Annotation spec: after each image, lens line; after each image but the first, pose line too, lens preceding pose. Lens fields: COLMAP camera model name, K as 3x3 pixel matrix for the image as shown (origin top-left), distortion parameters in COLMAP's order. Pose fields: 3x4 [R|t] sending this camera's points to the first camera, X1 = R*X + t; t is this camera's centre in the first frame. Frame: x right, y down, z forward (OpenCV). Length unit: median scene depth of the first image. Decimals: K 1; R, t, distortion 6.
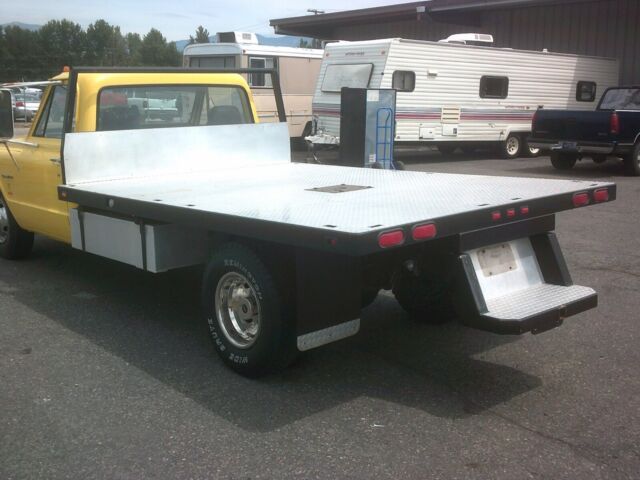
lens RADIAL K [[788.2, 0, 312.8], [0, 788.2, 239.5], [0, 0, 1]] dist [0.191207, -0.600473]
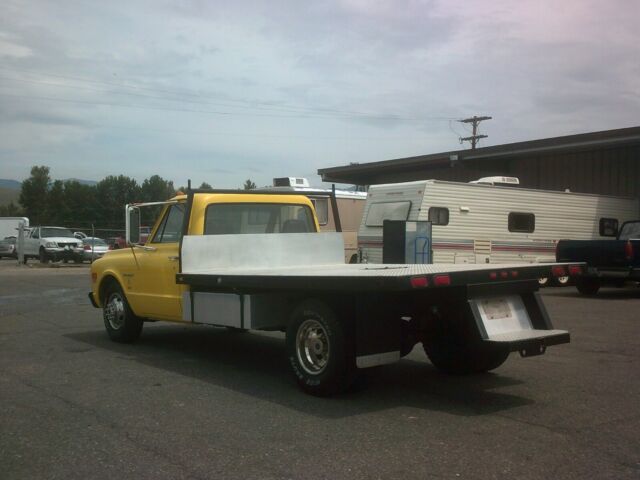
lens RADIAL K [[788.2, 0, 312.8], [0, 788.2, 239.5], [0, 0, 1]] dist [0.191207, -0.600473]
pose [[0.998571, -0.005759, -0.053137, -0.005813], [-0.004173, 0.982742, -0.184933, 0.049524], [0.053285, 0.184890, 0.981314, -0.127883]]
